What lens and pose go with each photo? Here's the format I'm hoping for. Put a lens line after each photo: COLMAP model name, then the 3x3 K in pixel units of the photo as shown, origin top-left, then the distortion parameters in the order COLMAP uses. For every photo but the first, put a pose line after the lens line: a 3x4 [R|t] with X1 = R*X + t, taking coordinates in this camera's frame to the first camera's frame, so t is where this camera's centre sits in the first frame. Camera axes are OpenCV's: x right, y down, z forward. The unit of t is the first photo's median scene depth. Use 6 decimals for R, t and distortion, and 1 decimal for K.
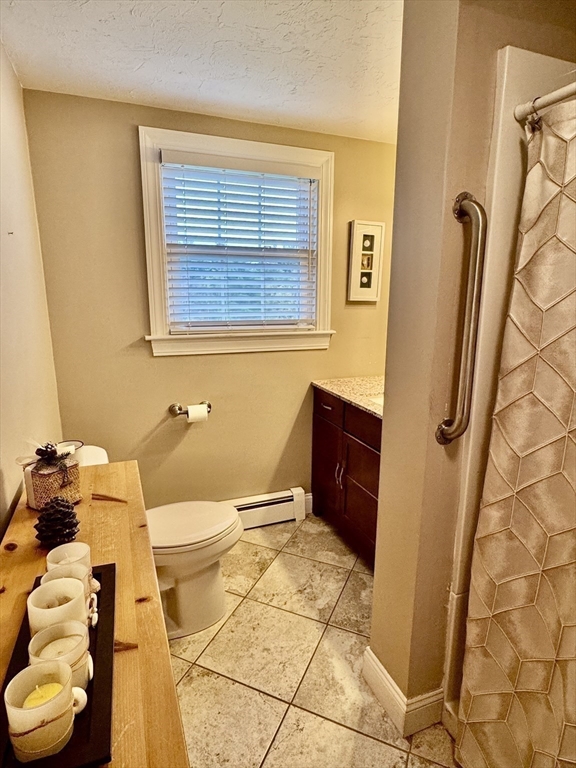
lens RADIAL K [[419.2, 0, 285.4], [0, 419.2, 382.1], [0, 0, 1]] dist [0.000154, 0.000640]
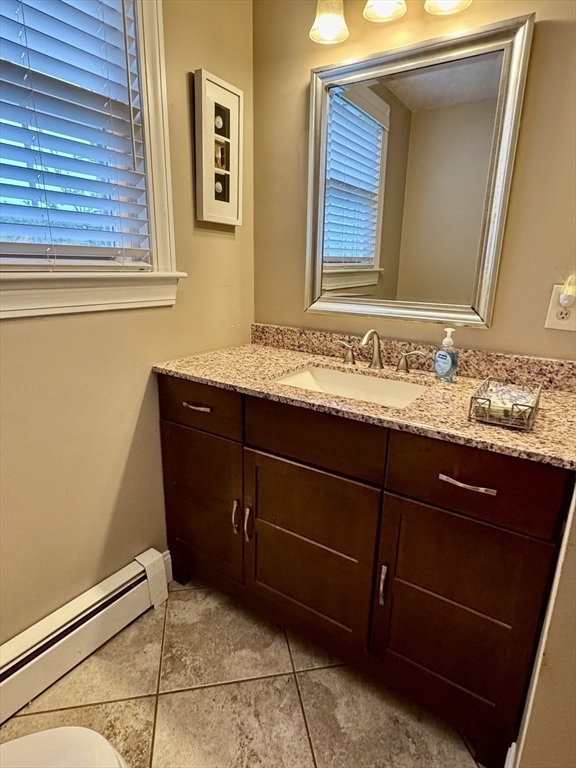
lens RADIAL K [[419.2, 0, 285.4], [0, 419.2, 382.1], [0, 0, 1]] dist [0.000154, 0.000640]
pose [[0.823196, -0.137444, 0.550870, -0.104662], [0.094228, 0.989874, 0.106166, -0.021952], [-0.559884, -0.035488, 0.827811, 0.444709]]
